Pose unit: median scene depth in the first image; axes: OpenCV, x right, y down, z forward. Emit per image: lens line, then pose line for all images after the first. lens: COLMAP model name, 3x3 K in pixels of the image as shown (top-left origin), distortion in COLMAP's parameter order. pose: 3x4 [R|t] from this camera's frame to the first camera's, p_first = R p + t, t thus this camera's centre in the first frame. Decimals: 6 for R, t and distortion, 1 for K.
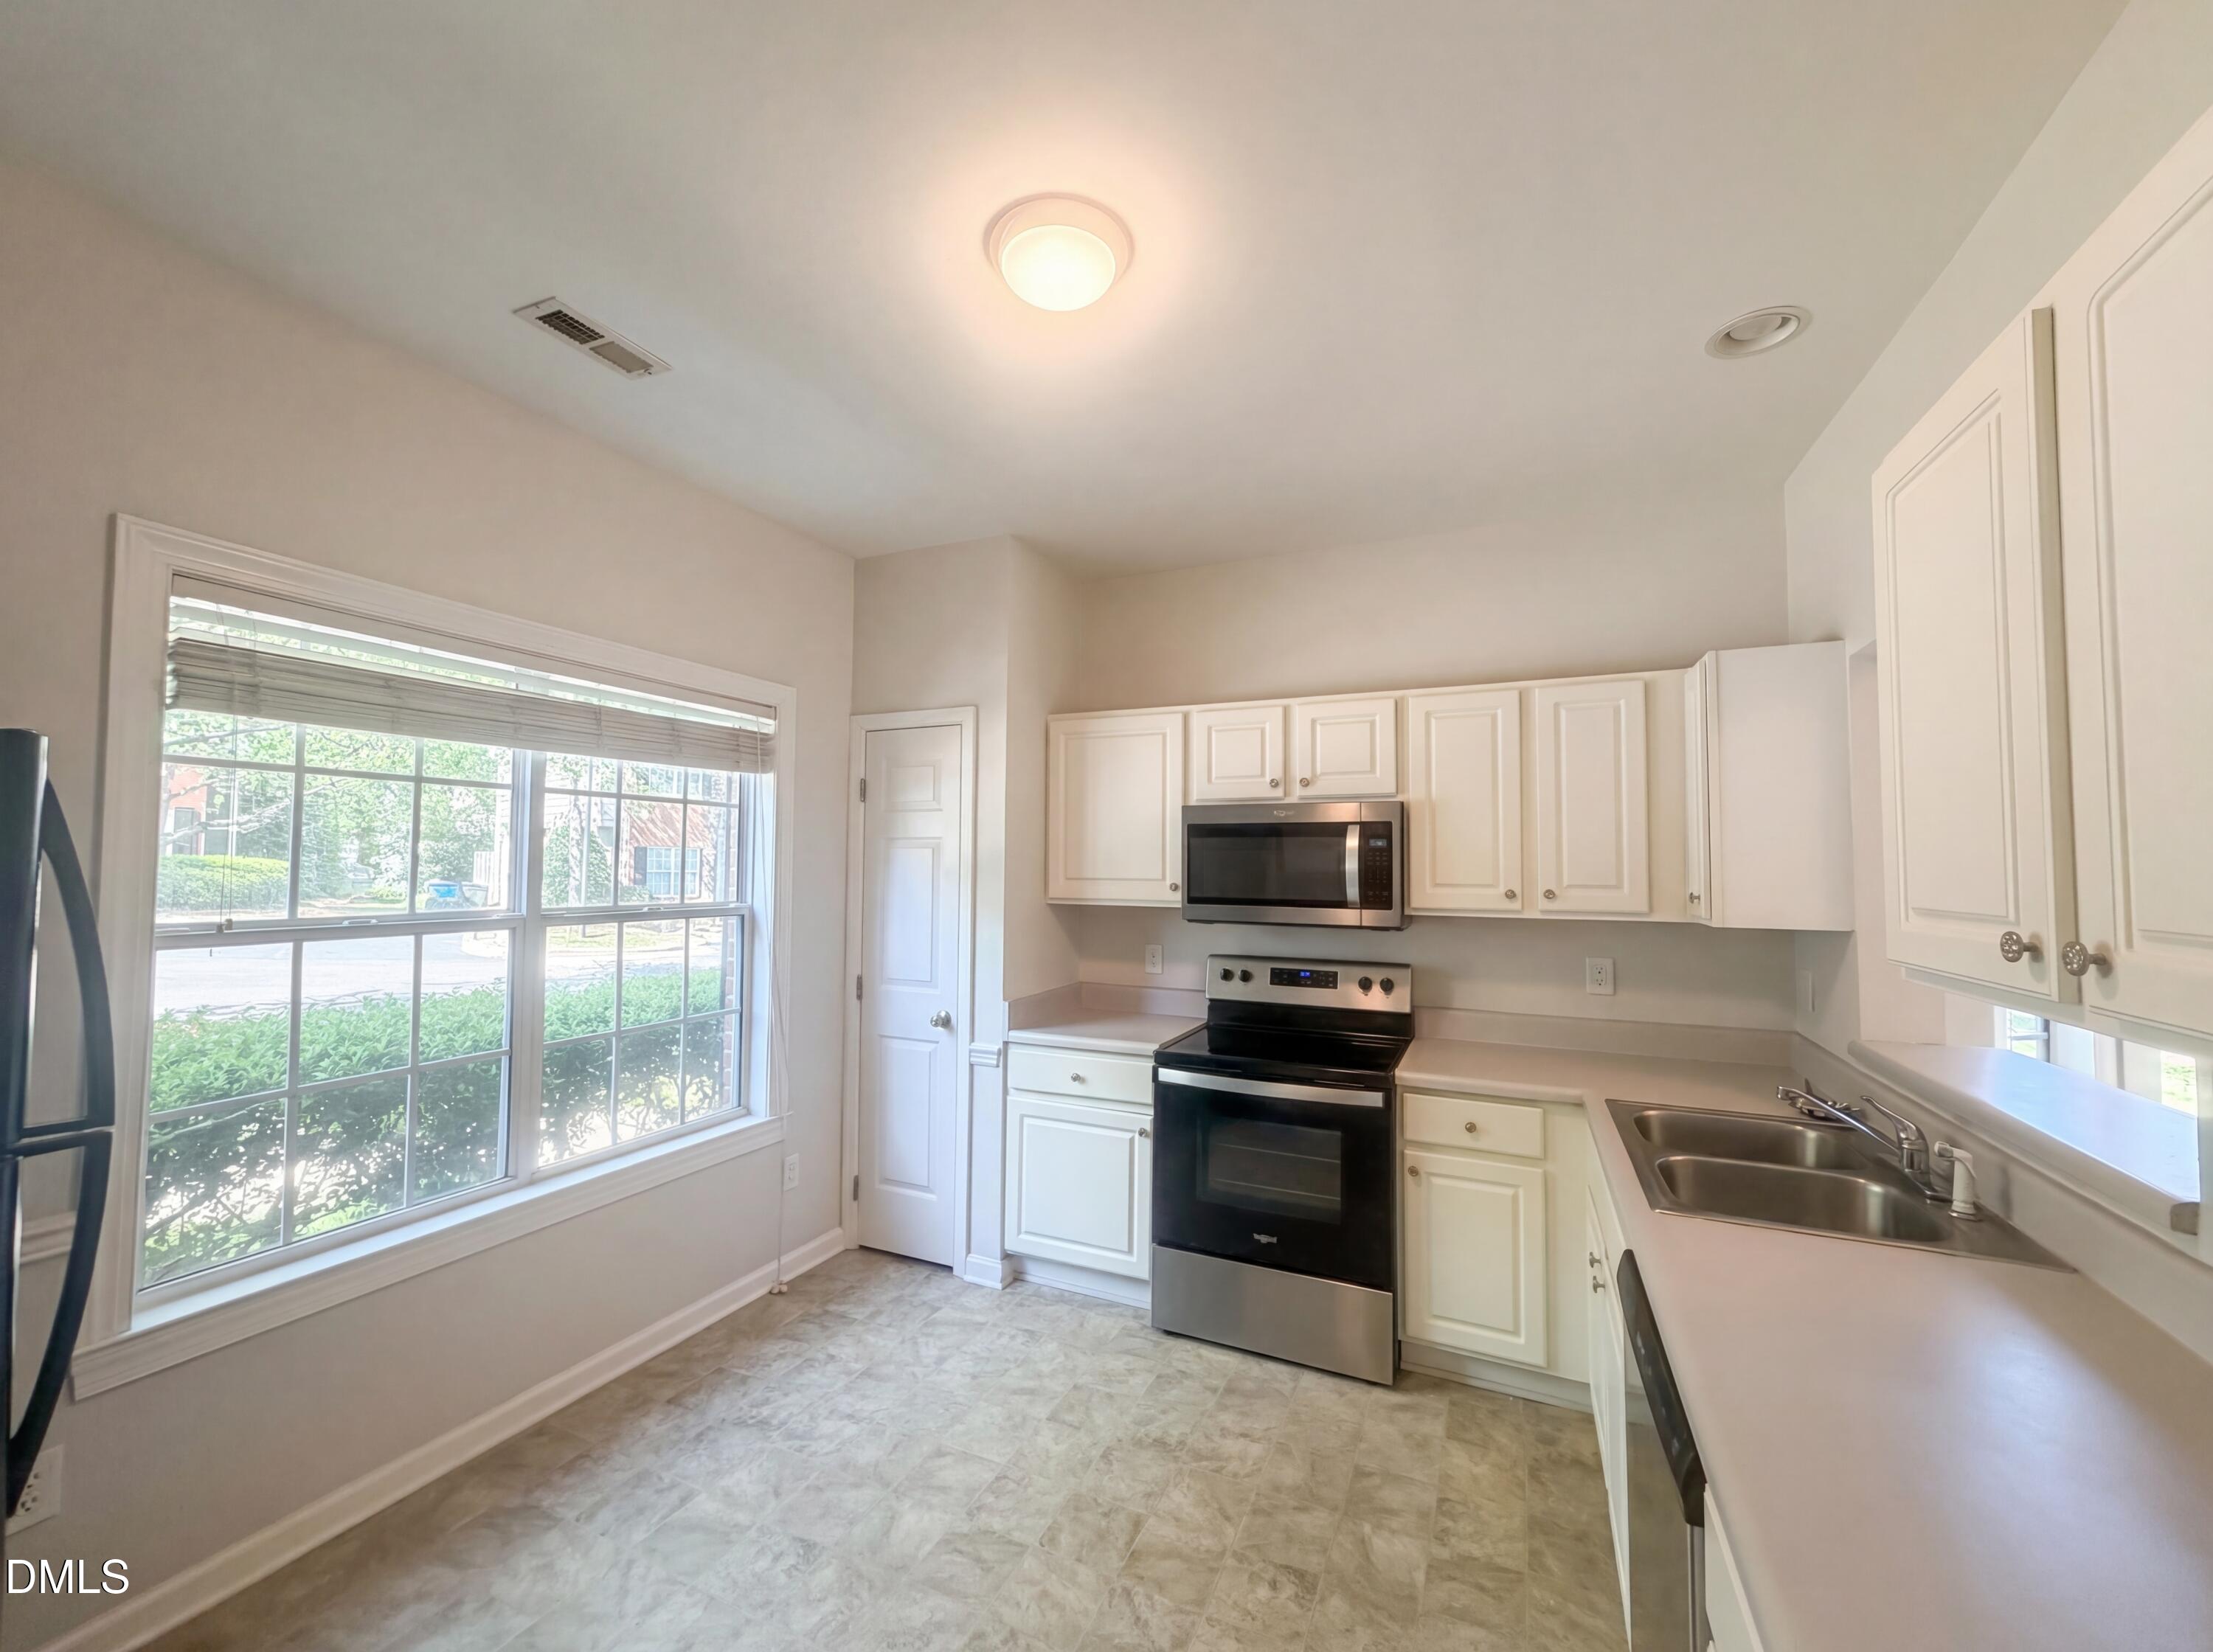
lens RADIAL K [[881.2, 0, 1097.2], [0, 881.2, 829.5], [0, 0, 1]] dist [-0.001077, -0.000171]
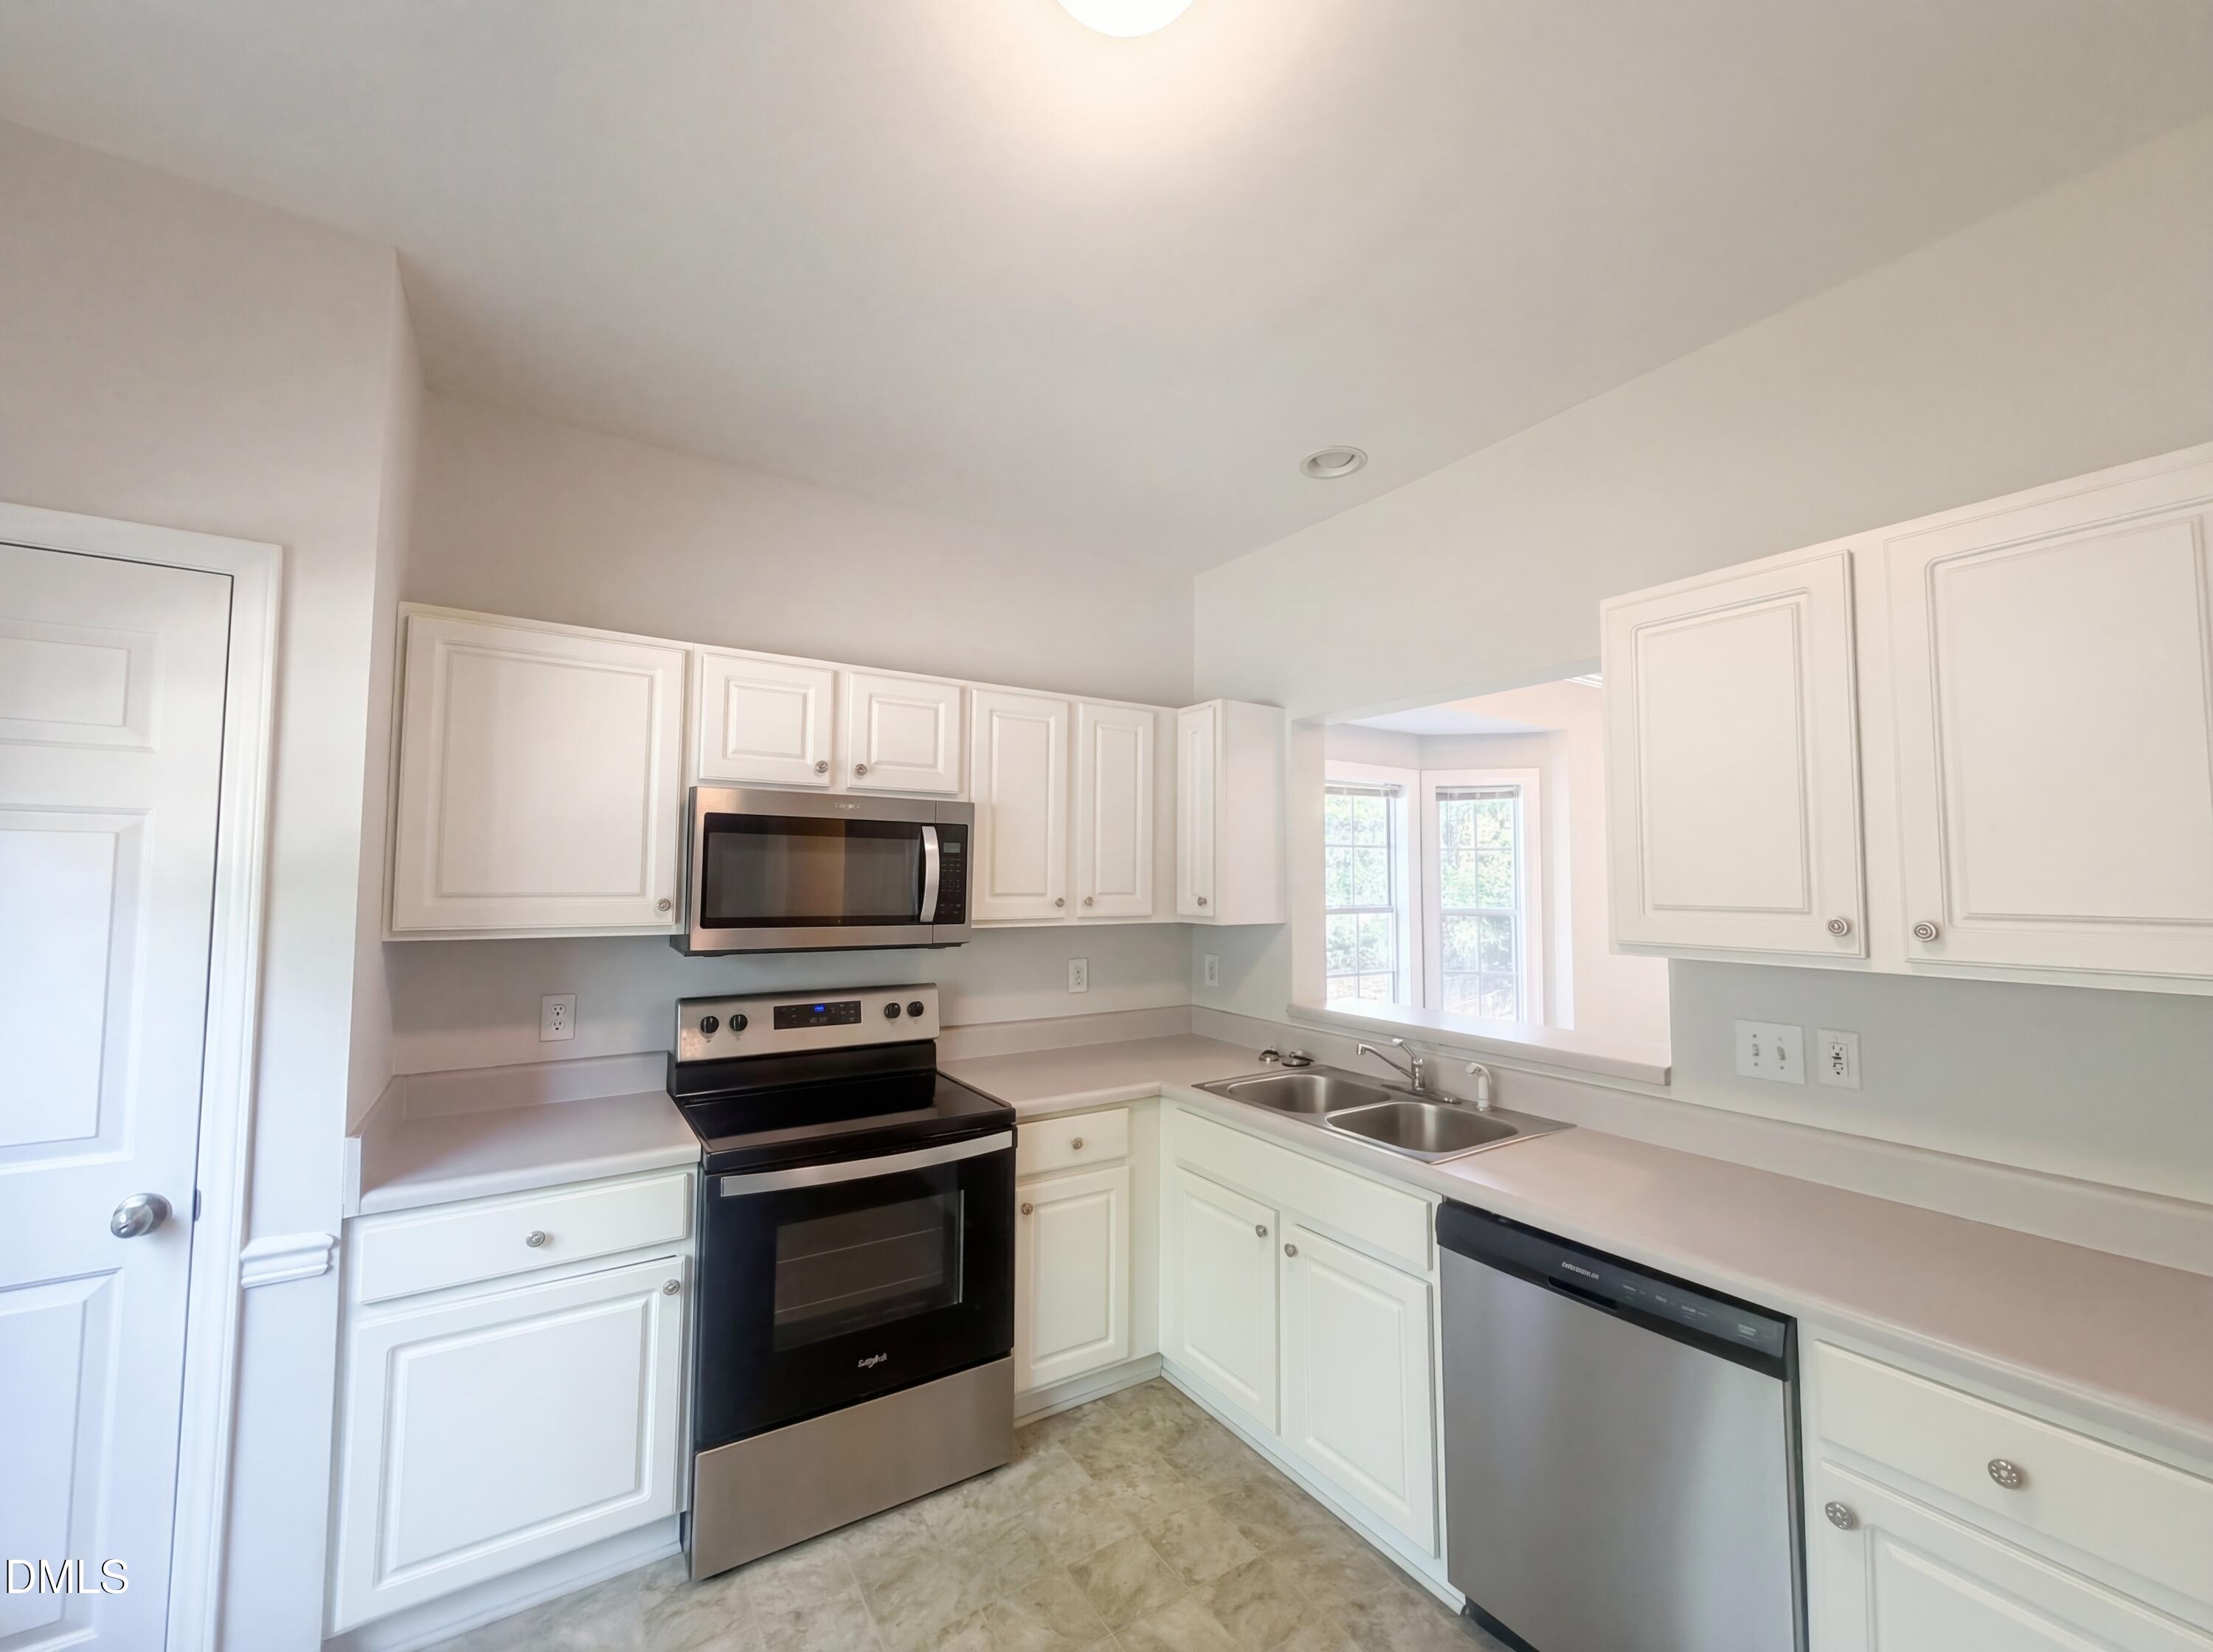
lens RADIAL K [[881.2, 0, 1097.2], [0, 881.2, 829.5], [0, 0, 1]] dist [-0.001077, -0.000171]
pose [[0.532263, 0.044020, 0.845434, -0.341915], [-0.037999, 0.998883, -0.028086, 0.015599], [-0.845726, -0.017176, 0.533341, 0.399350]]
